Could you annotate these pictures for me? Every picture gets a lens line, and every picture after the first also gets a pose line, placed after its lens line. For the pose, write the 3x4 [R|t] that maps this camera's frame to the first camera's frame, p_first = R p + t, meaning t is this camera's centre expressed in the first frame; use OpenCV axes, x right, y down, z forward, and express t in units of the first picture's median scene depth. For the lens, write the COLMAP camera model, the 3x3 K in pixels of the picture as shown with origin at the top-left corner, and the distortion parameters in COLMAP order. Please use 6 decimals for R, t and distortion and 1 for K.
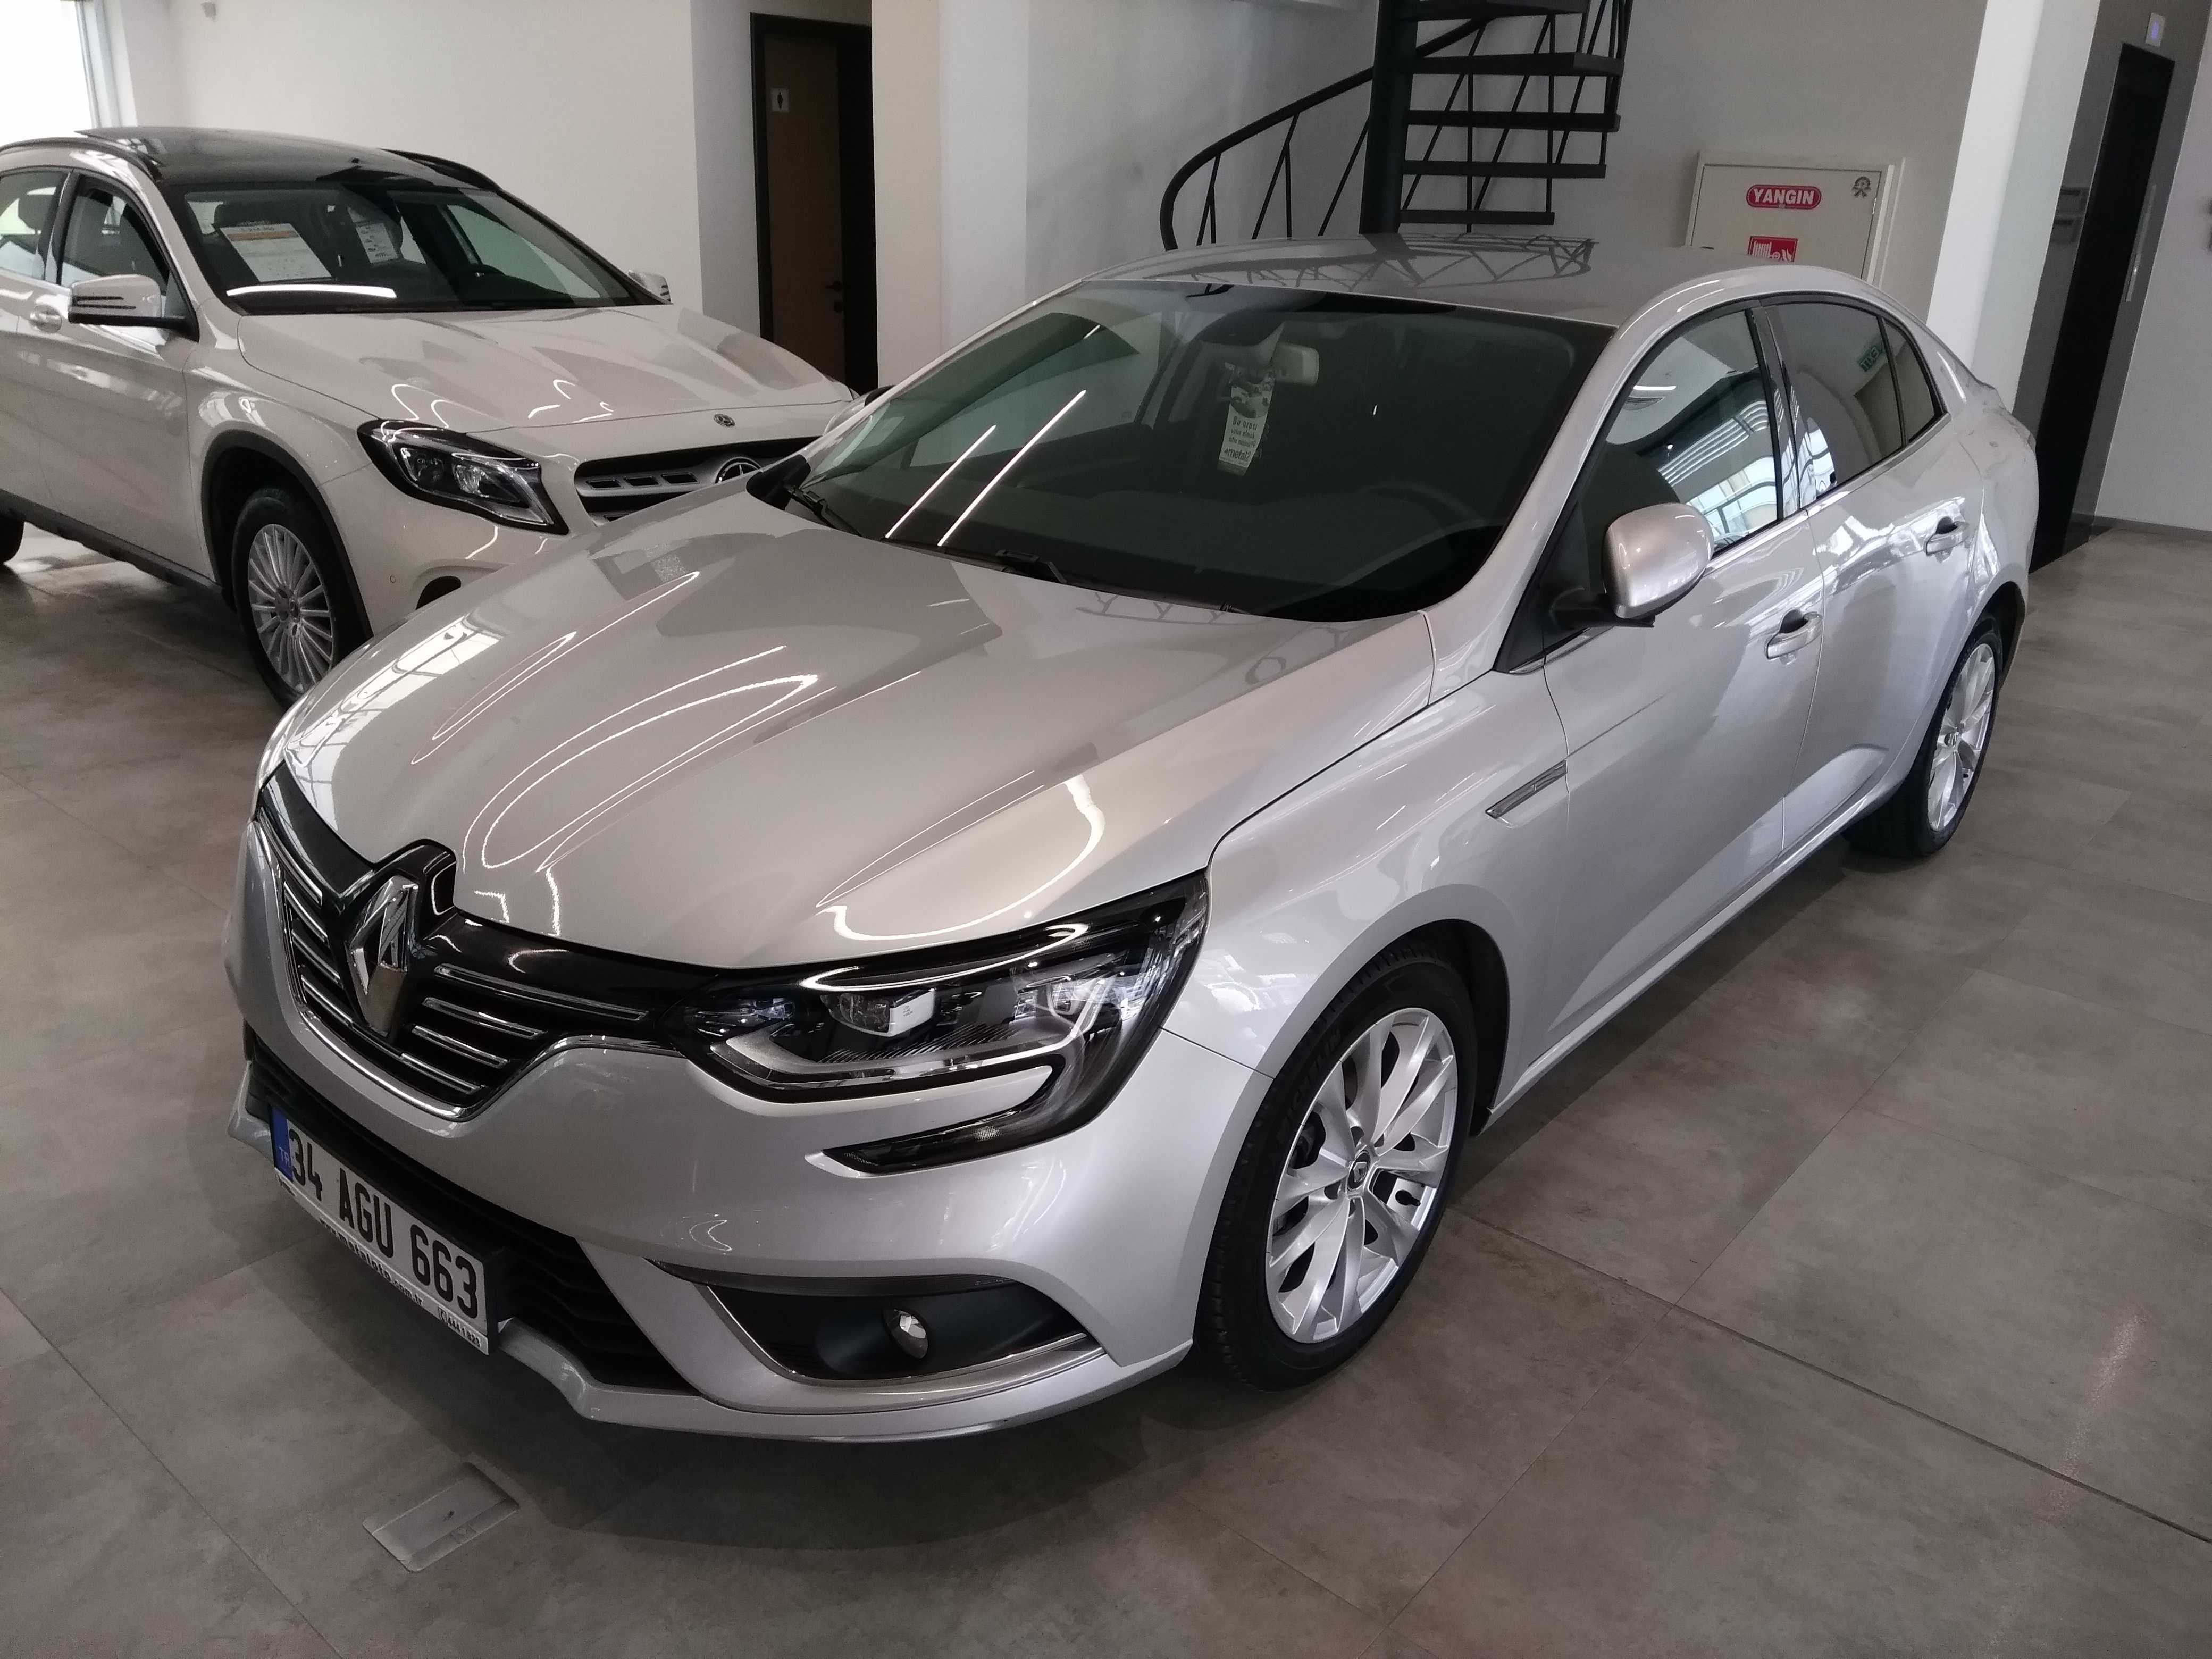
lens RADIAL K [[1706.8, 0, 1113.3], [0, 1706.8, 822.6], [0, 0, 1]] dist [0.032682, -0.032756]
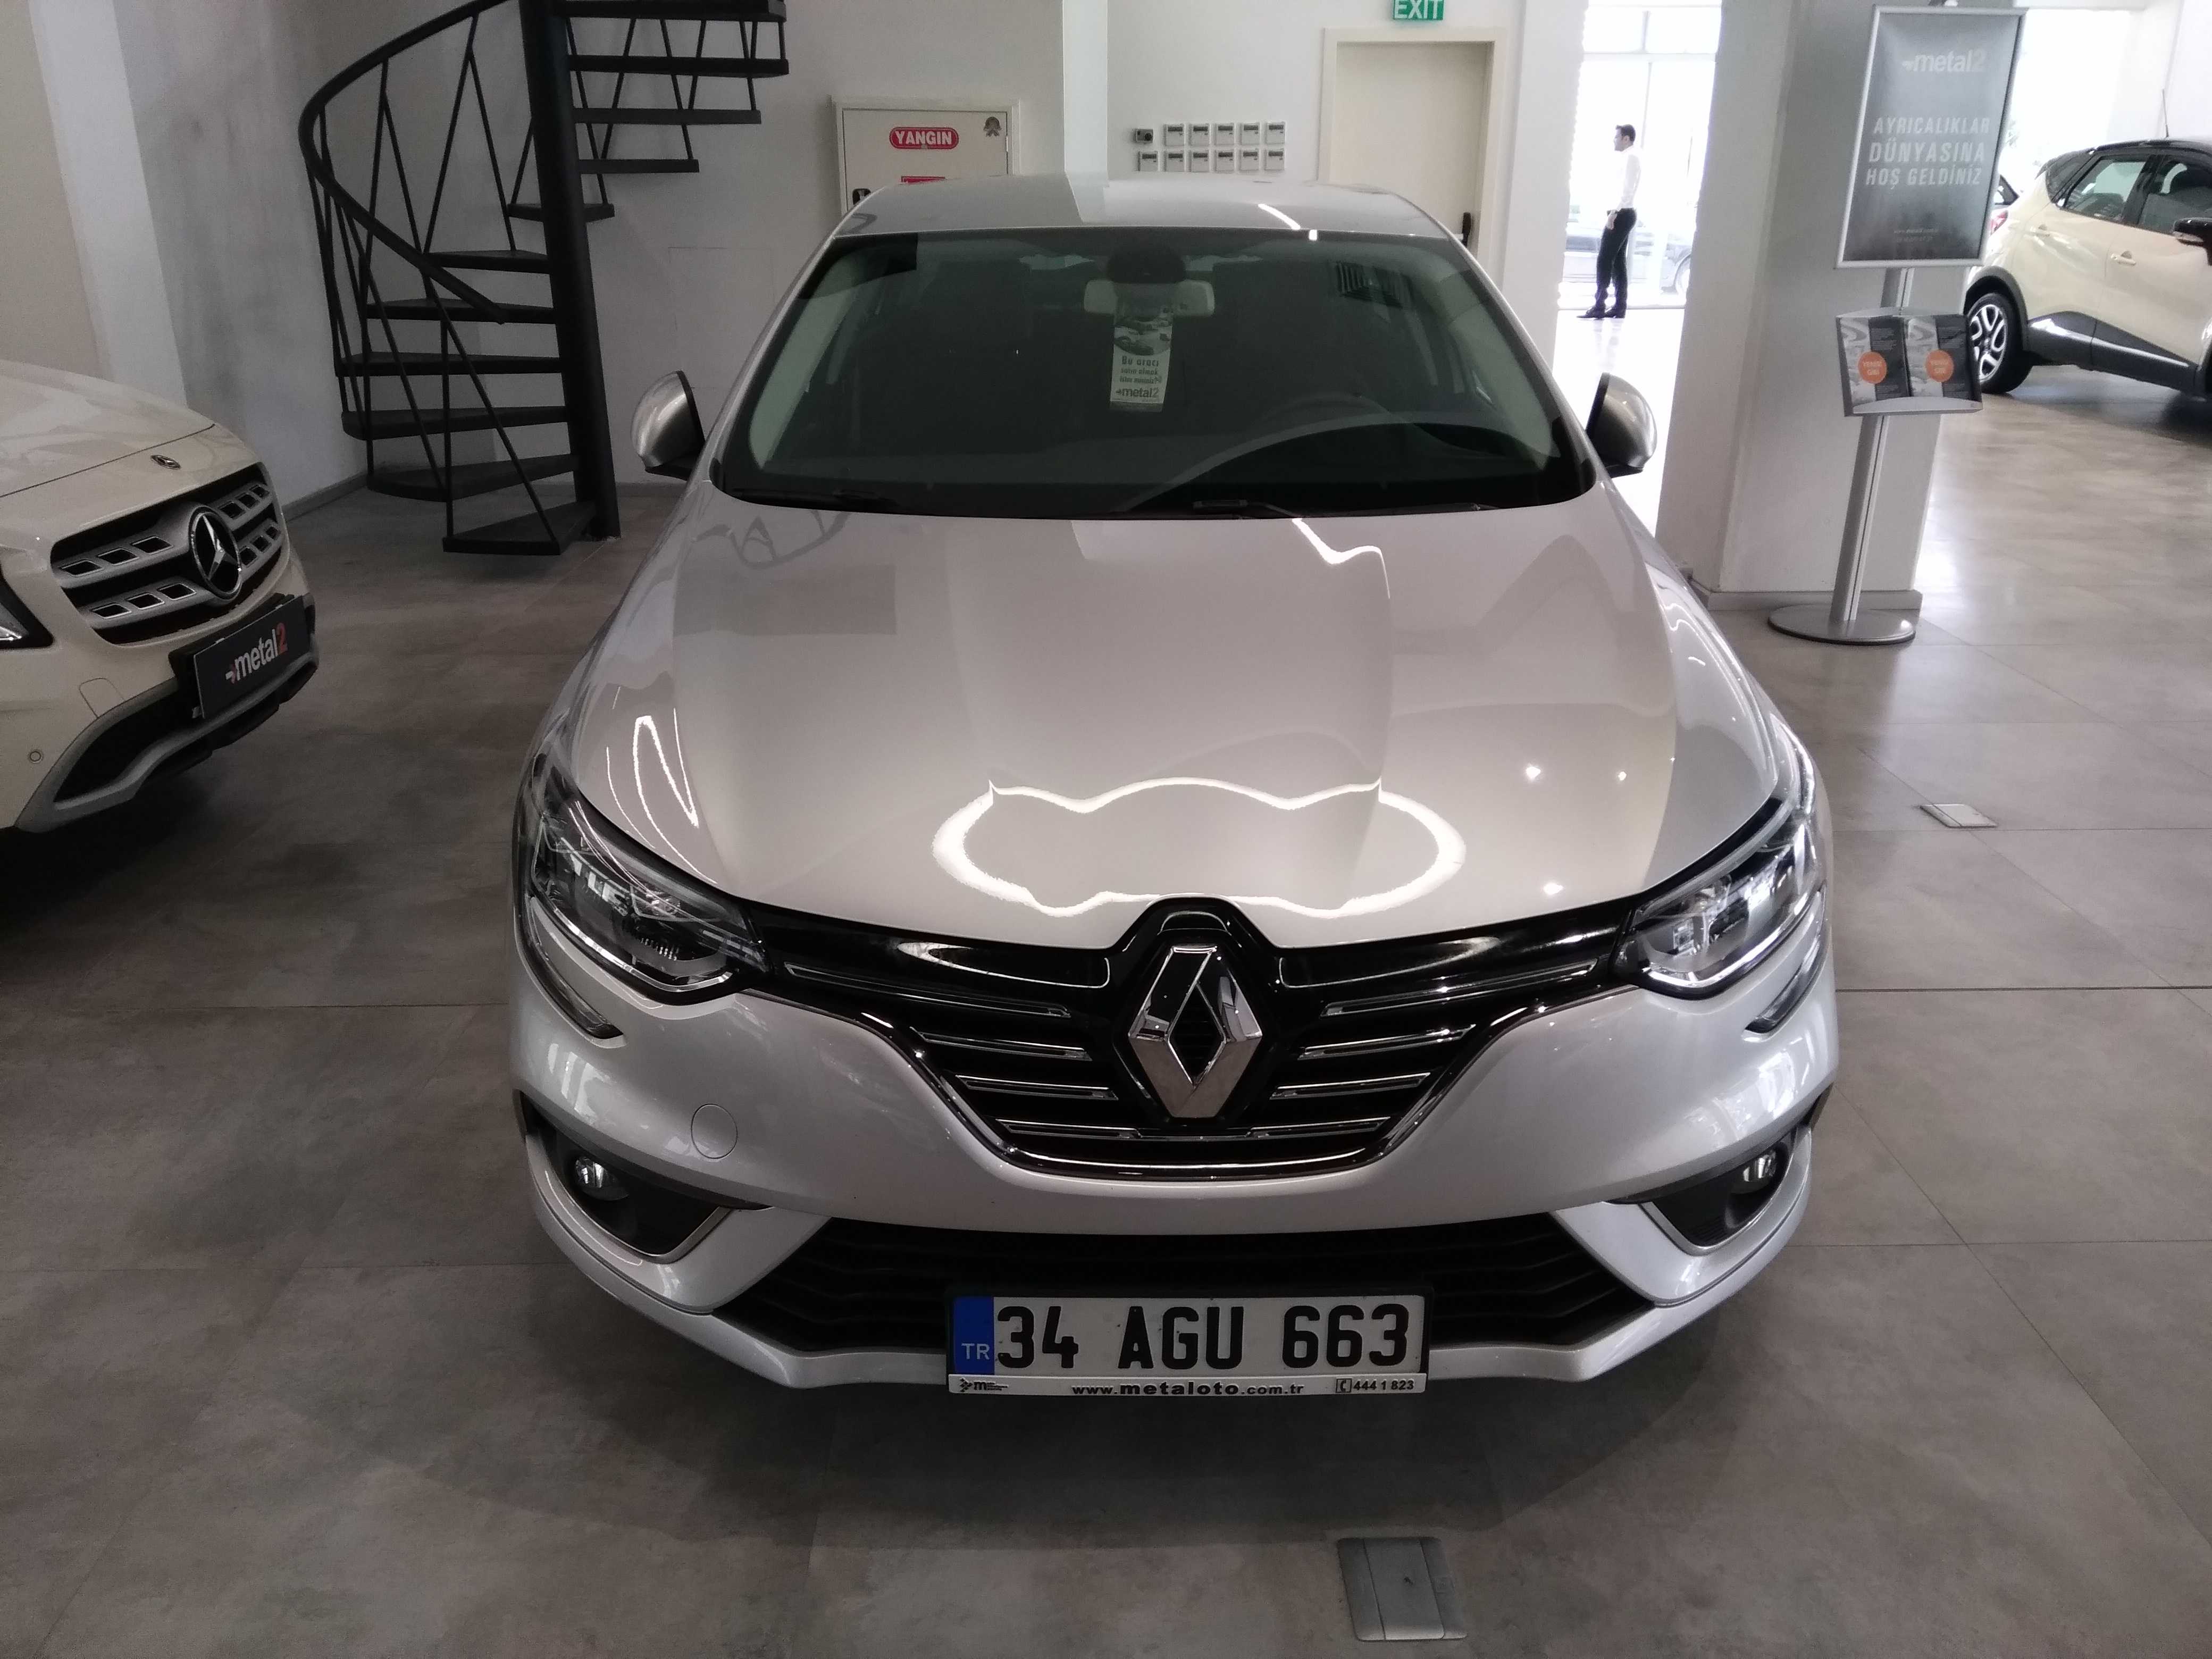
lens RADIAL K [[1706.8, 0, 1115.9], [0, 1706.8, 833.7], [0, 0, 1]] dist [0.032682, -0.032756]
pose [[0.744470, -0.275744, 0.608054, -0.313949], [0.257285, 0.958877, 0.119832, -0.044389], [-0.616092, 0.067232, 0.784800, 0.112558]]
